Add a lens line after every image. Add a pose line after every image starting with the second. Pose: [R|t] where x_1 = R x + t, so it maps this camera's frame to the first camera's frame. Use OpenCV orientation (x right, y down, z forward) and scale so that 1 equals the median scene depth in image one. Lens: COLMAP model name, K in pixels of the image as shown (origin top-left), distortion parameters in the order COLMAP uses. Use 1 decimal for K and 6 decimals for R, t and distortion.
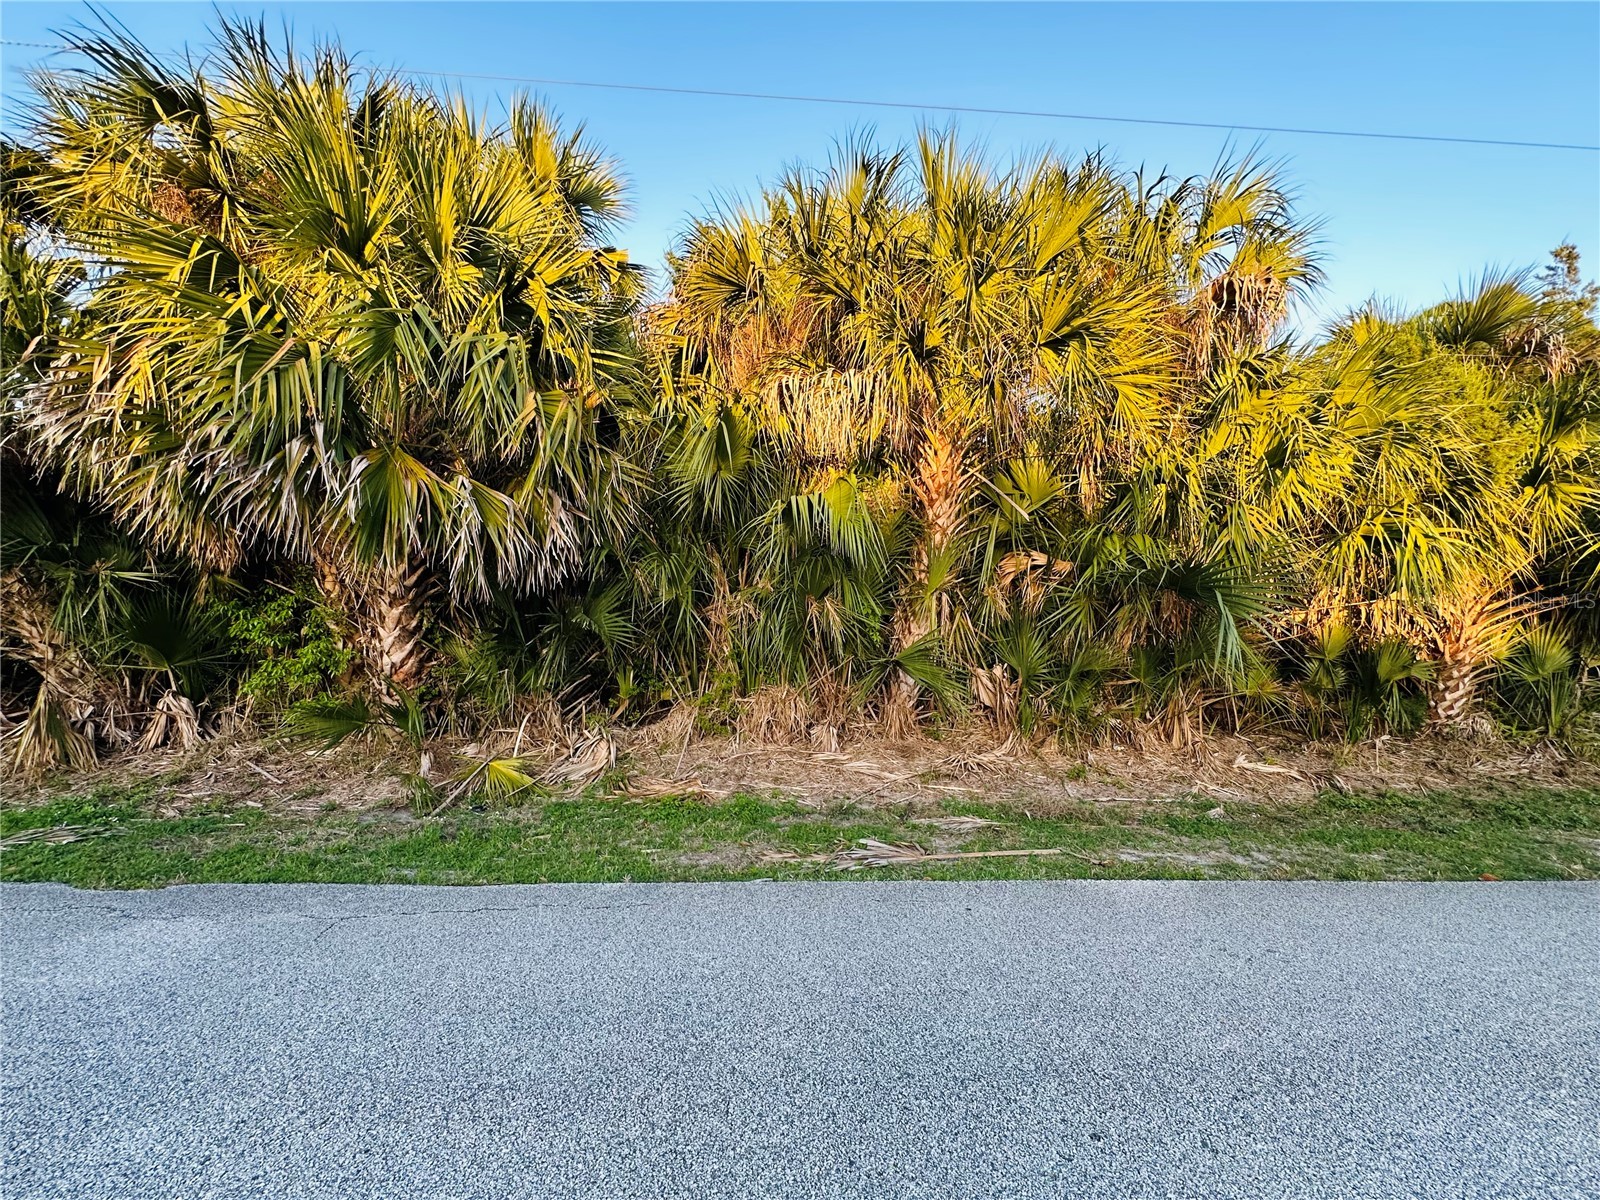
lens RADIAL K [[638.4, 0, 802.6], [0, 638.4, 601.0], [0, 0, 1]] dist [-0.001286, 0.000421]
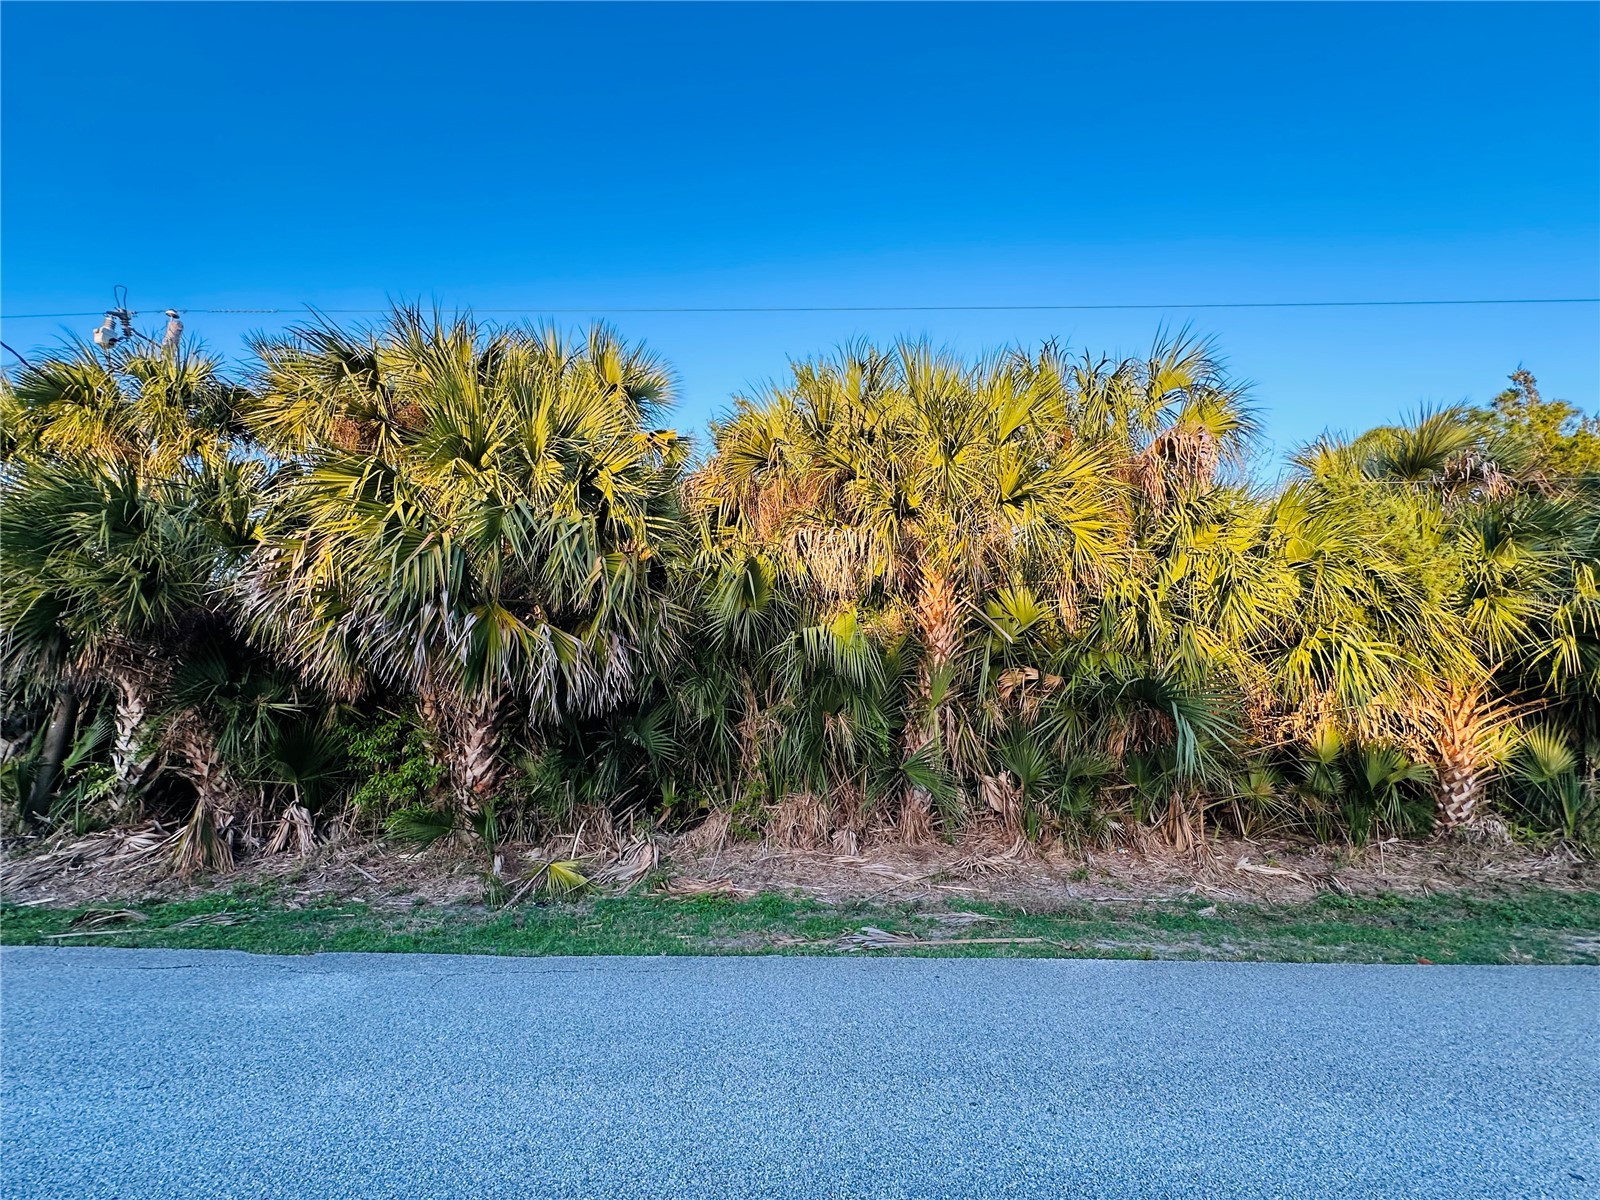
lens RADIAL K [[638.4, 0, 802.5], [0, 638.4, 601.0], [0, 0, 1]] dist [-0.001286, 0.000421]
pose [[0.997012, -0.031050, -0.070736, 0.058321], [0.018688, 0.985414, -0.169147, -0.011666], [0.074956, 0.167319, 0.983049, -0.175043]]
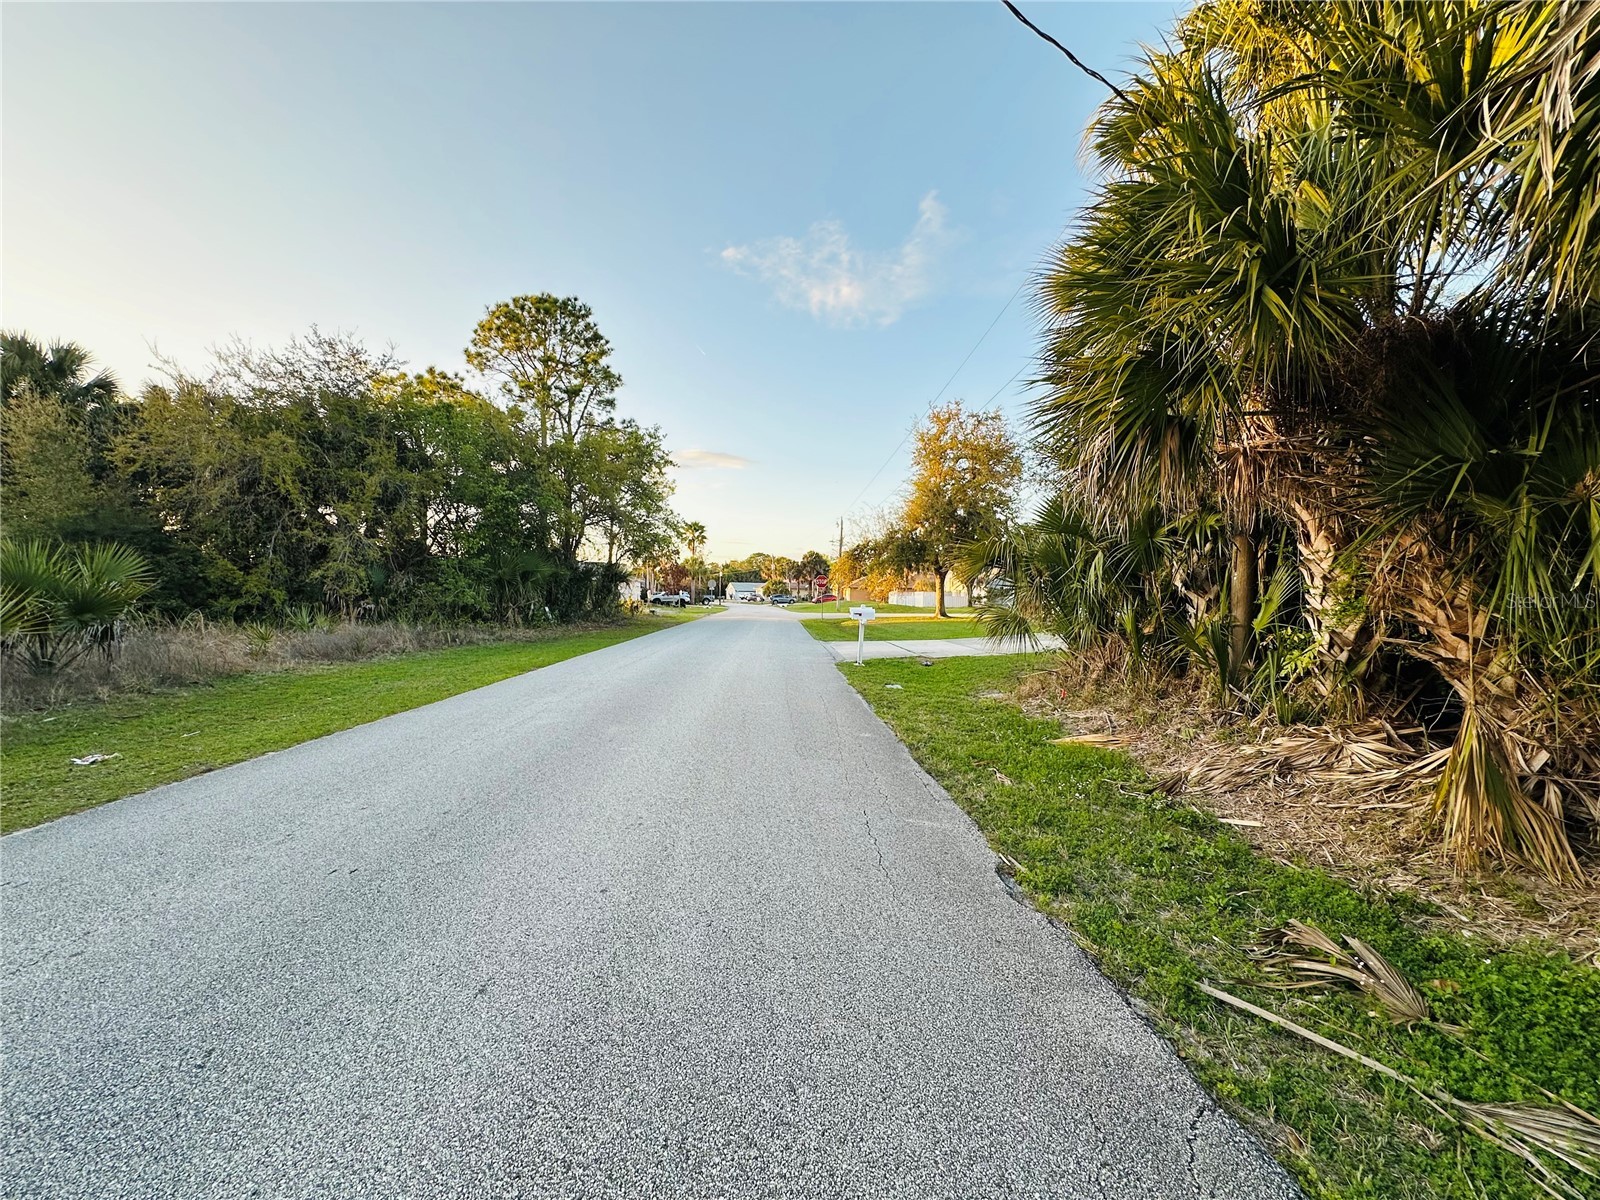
lens RADIAL K [[638.4, 0, 802.0], [0, 638.4, 603.0], [0, 0, 1]] dist [-0.001286, 0.000421]
pose [[-0.012790, -0.009090, -0.999877, -0.556658], [0.043136, 0.999023, -0.009634, 0.012649], [0.998987, -0.043253, -0.012385, 0.368681]]
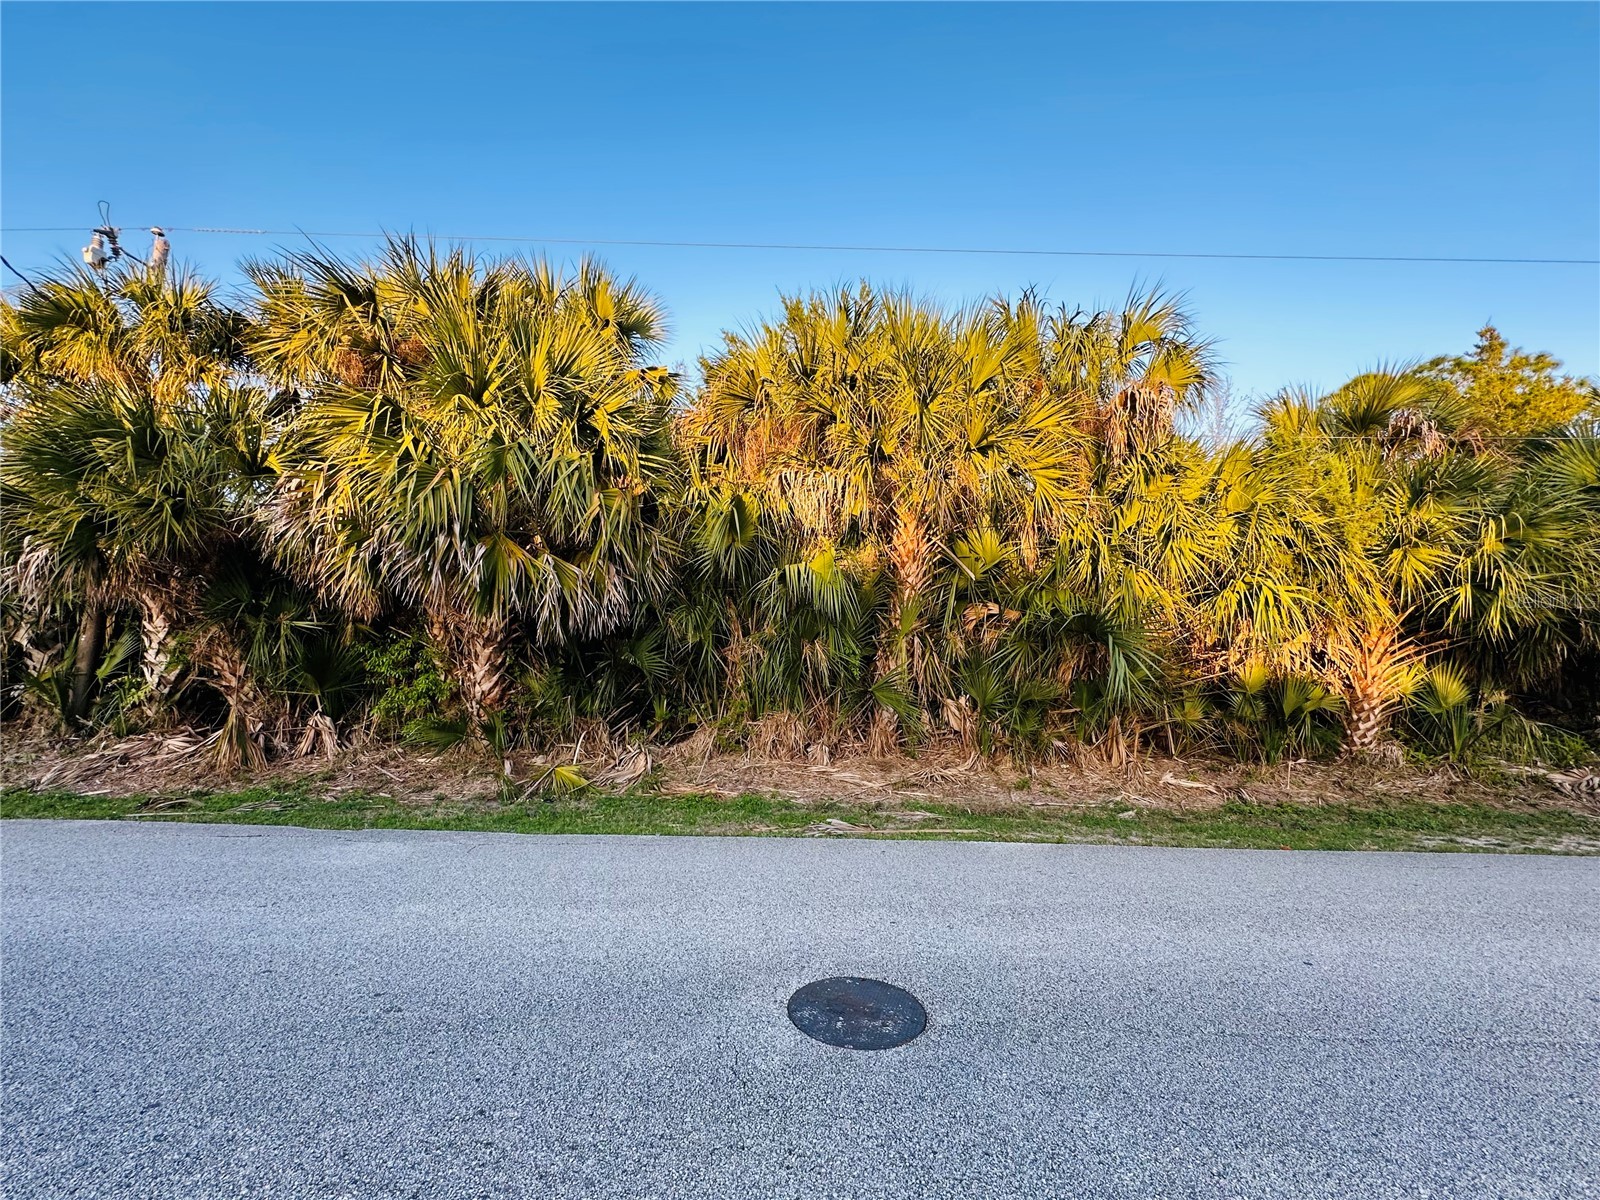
lens RADIAL K [[638.4, 0, 802.3], [0, 638.4, 600.4], [0, 0, 1]] dist [-0.001286, 0.000421]
pose [[0.998435, -0.003184, -0.055840, 0.080945], [-0.000462, 0.997875, -0.065158, -0.002293], [0.055929, 0.065082, 0.996311, -0.276392]]
